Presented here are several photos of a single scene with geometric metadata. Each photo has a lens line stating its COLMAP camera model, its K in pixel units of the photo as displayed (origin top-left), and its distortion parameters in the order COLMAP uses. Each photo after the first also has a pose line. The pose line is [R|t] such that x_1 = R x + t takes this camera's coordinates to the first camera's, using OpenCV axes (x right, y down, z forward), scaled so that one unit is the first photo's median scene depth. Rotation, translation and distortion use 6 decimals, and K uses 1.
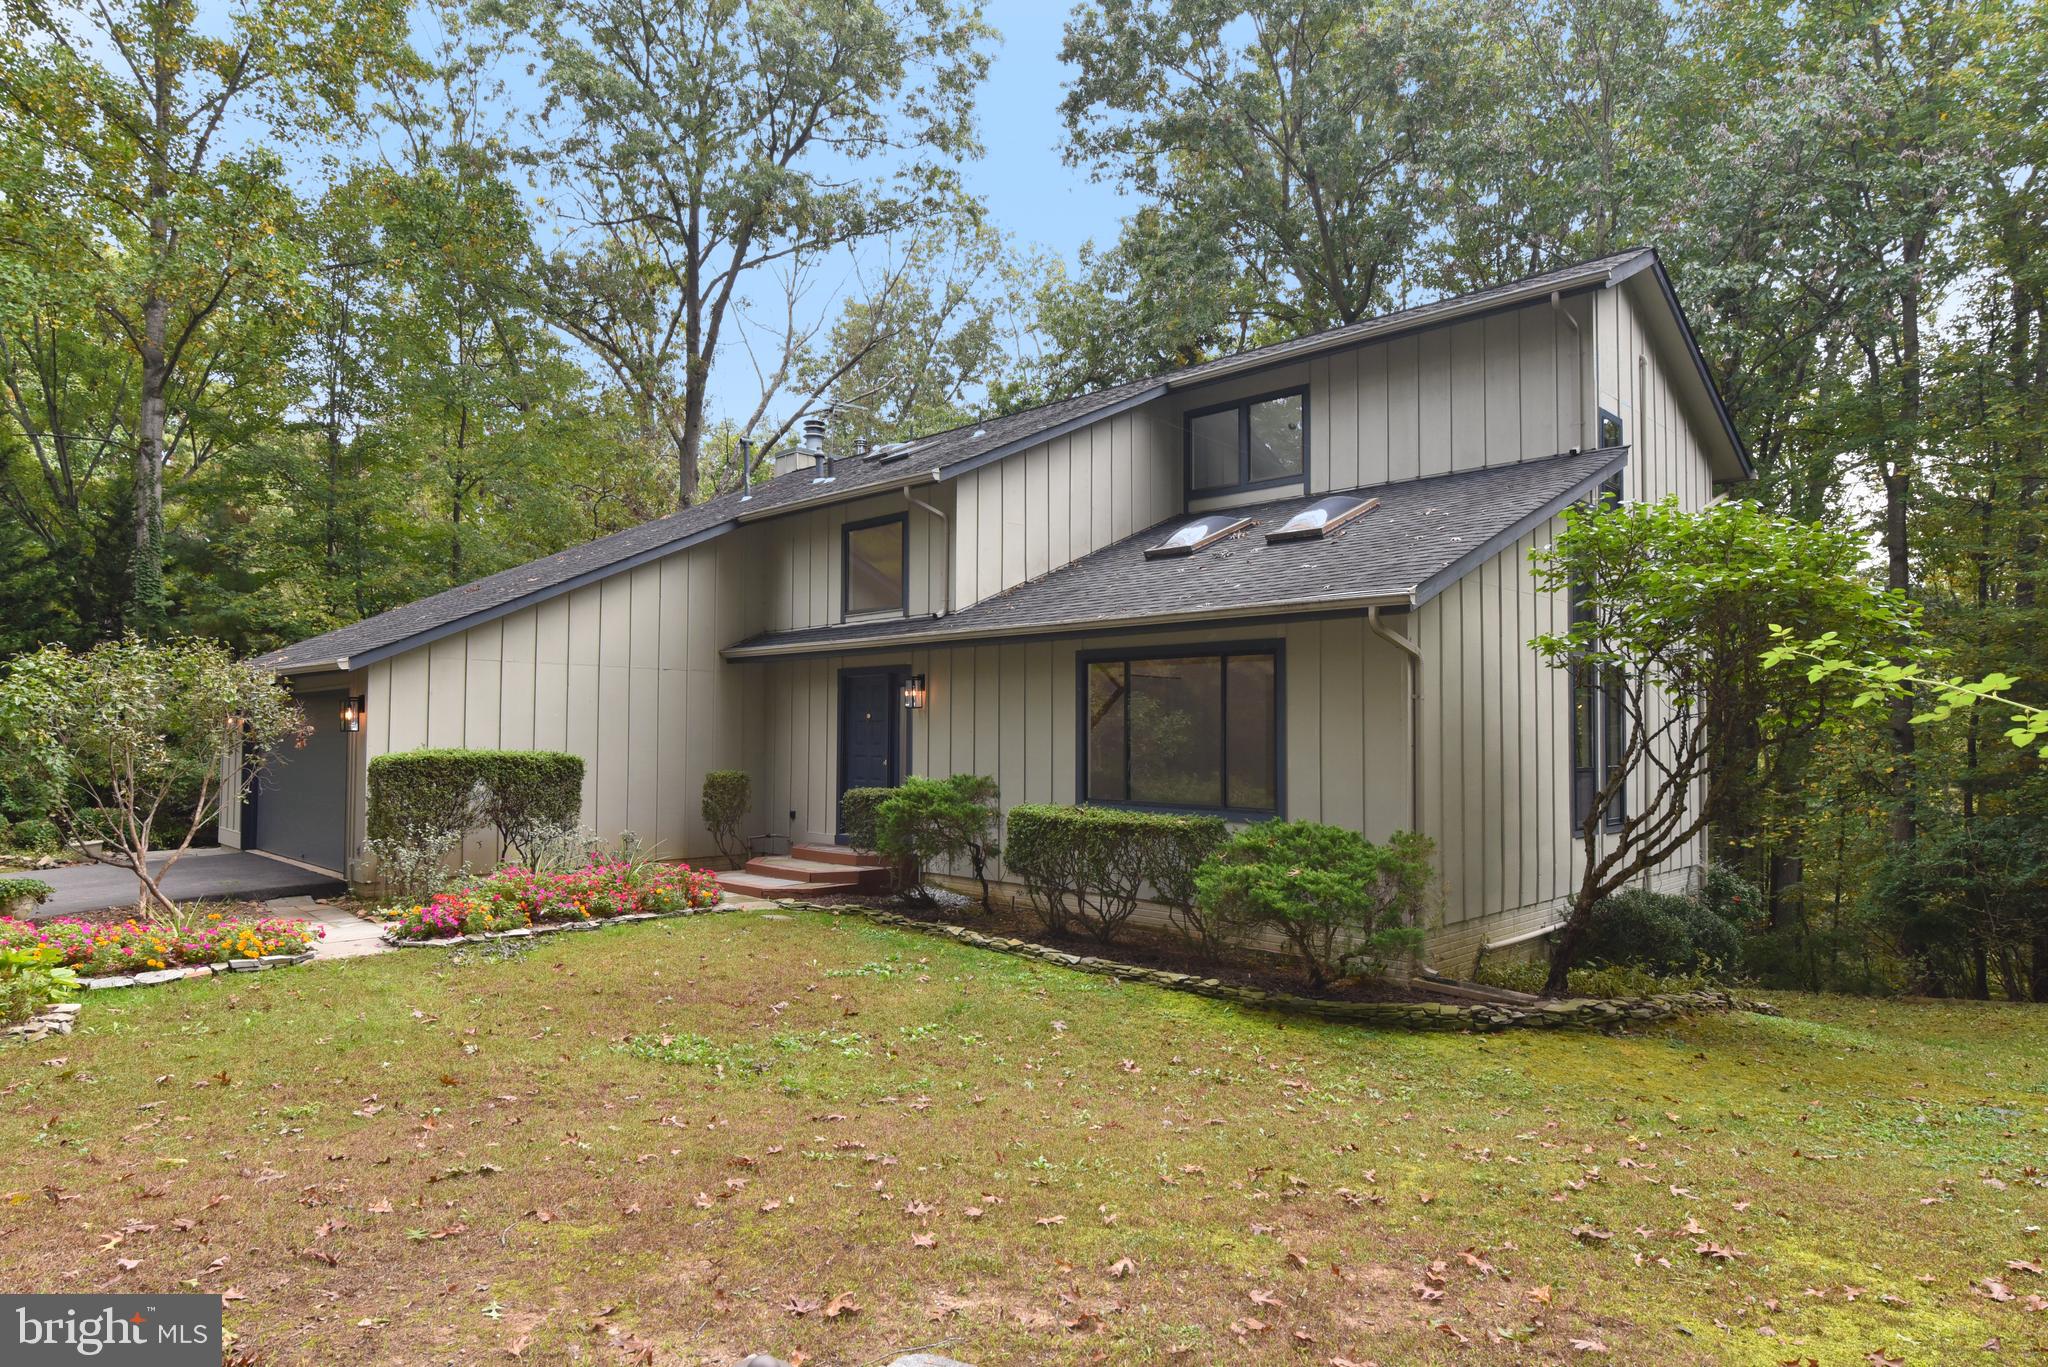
lens RADIAL K [[1183.2, 0, 1020.4], [0, 1183.2, 713.0], [0, 0, 1]] dist [-0.041242, -0.000159]
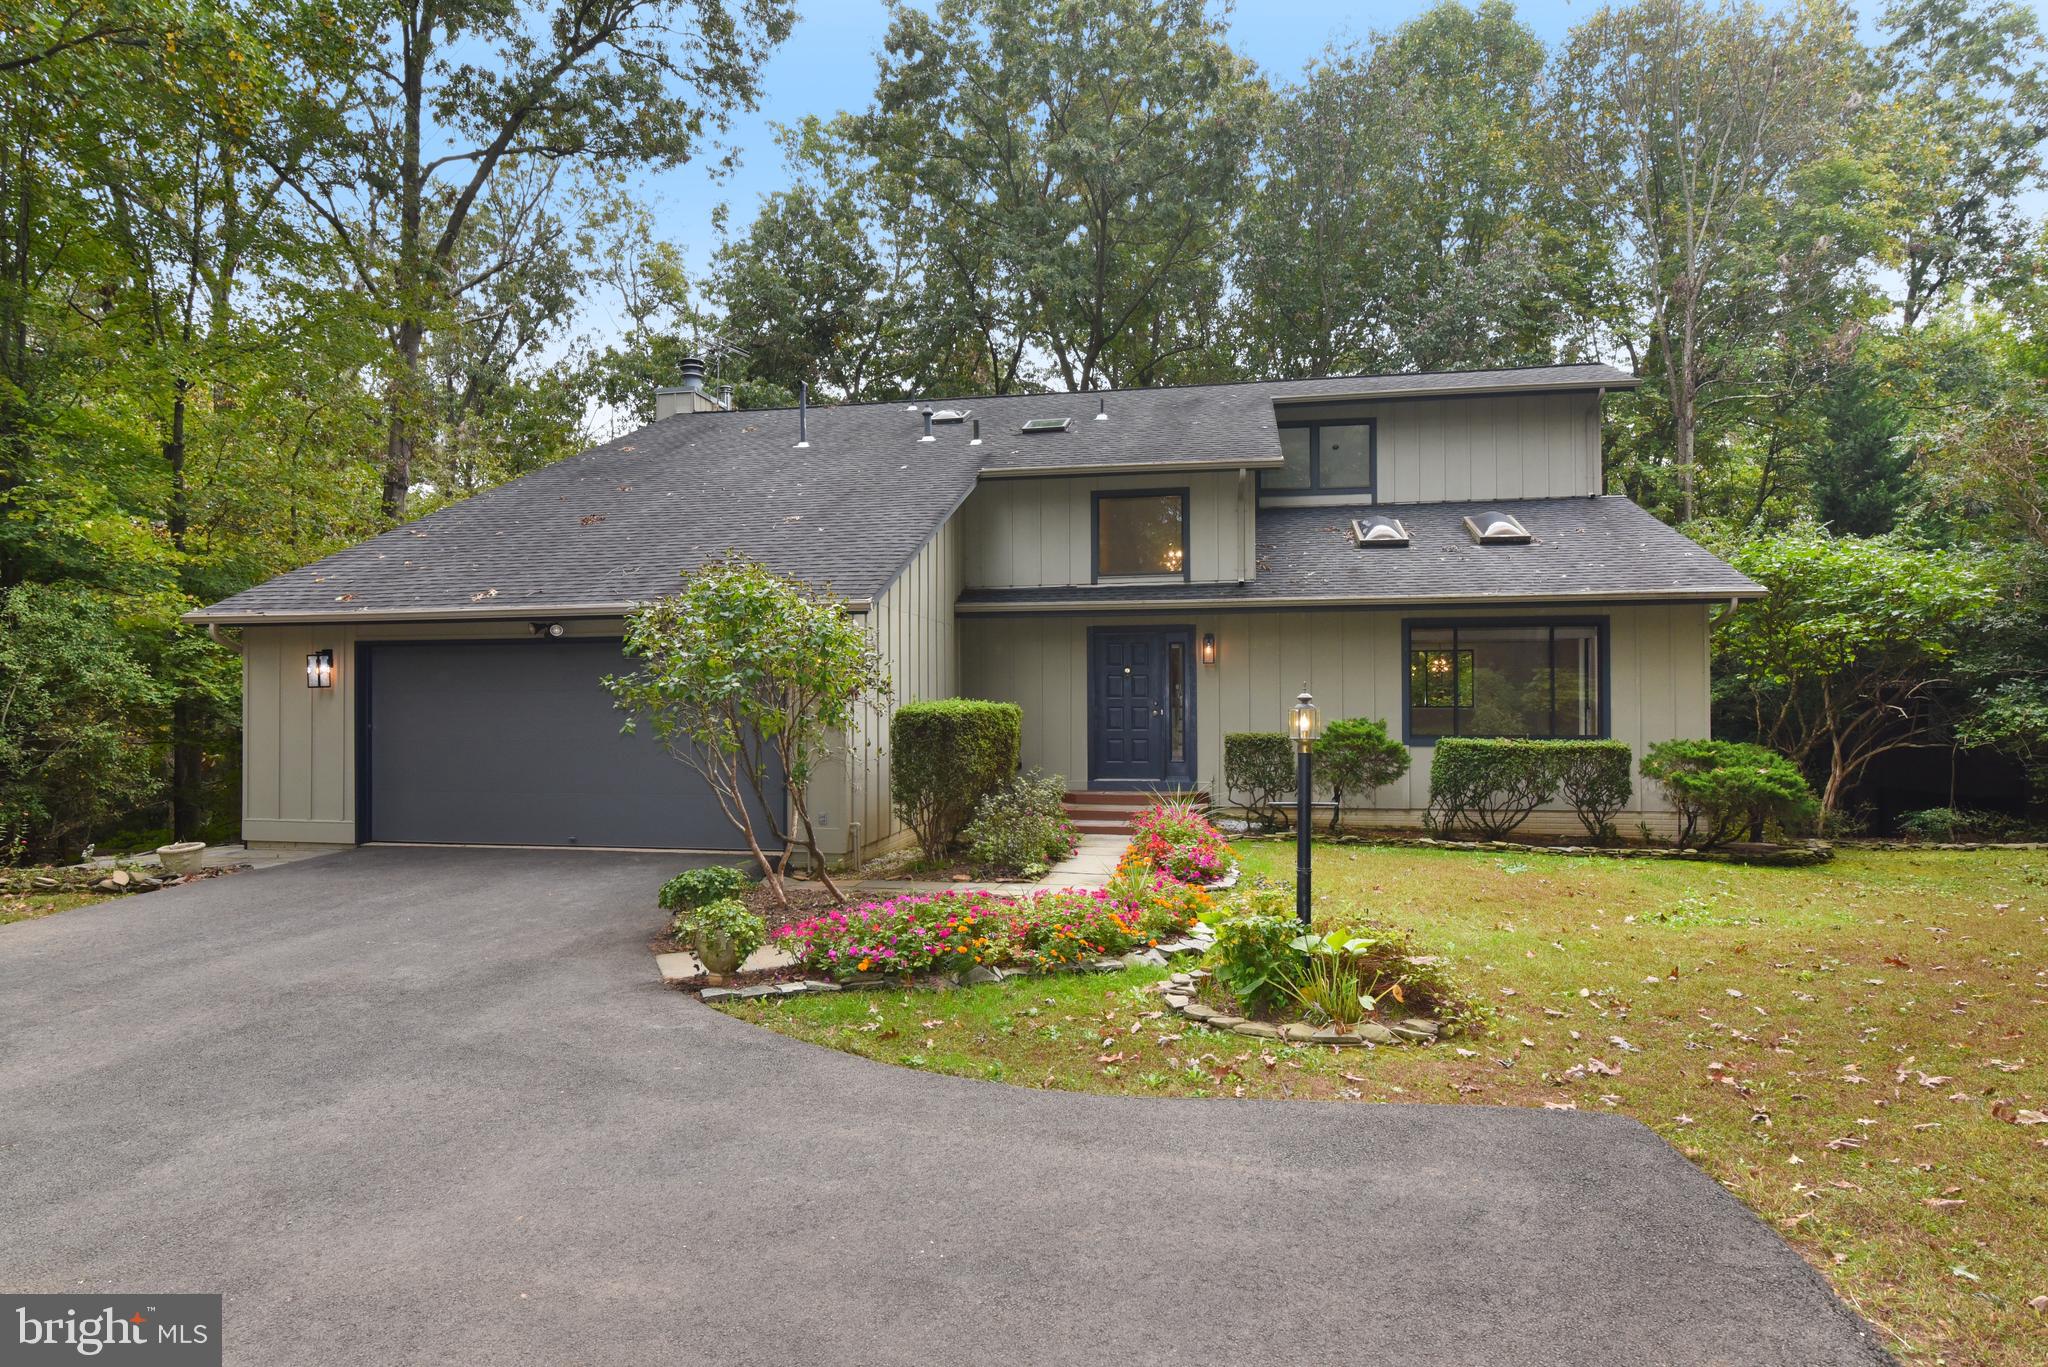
lens RADIAL K [[1117.0, 0, 1024.0], [0, 1117.0, 683.5], [0, 0, 1]] dist [-0.006608, -0.001080]
pose [[0.828324, 0.000915, 0.560249, -0.948918], [-0.003054, 0.999991, 0.002882, 0.014821], [-0.560242, -0.004098, 0.828319, 0.234674]]
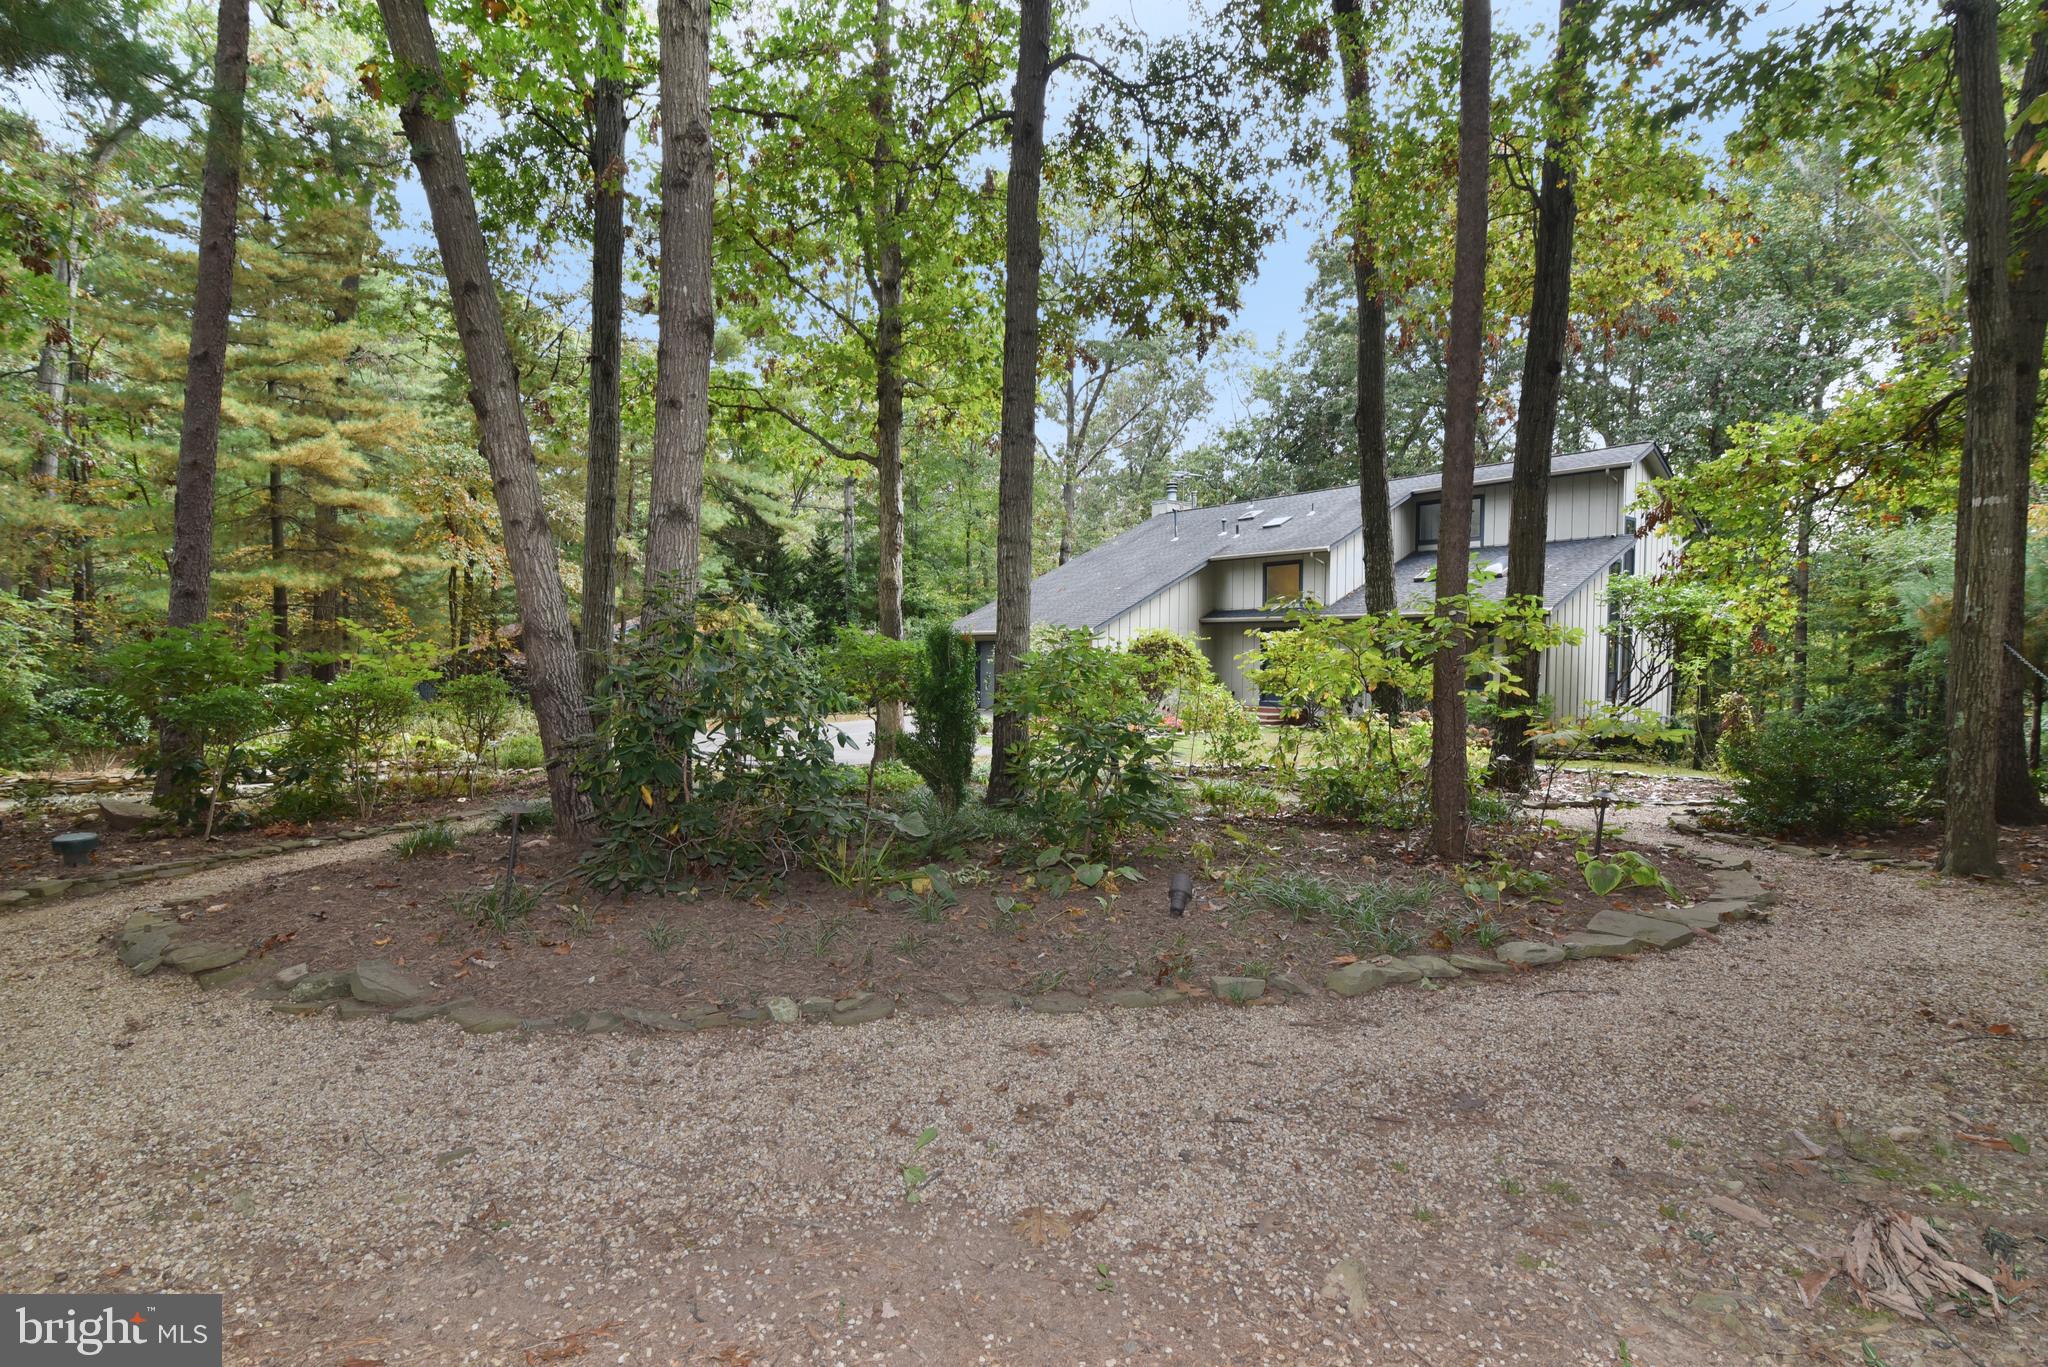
lens RADIAL K [[931.3, 0, 1019.6], [0, 931.3, 704.6], [0, 0, 1]] dist [-0.024927, 0.000315]
pose [[0.992587, 0.004090, -0.121467, -0.481980], [0.005527, 0.996881, 0.078730, -0.041263], [0.121410, -0.078818, 0.989468, -0.996748]]
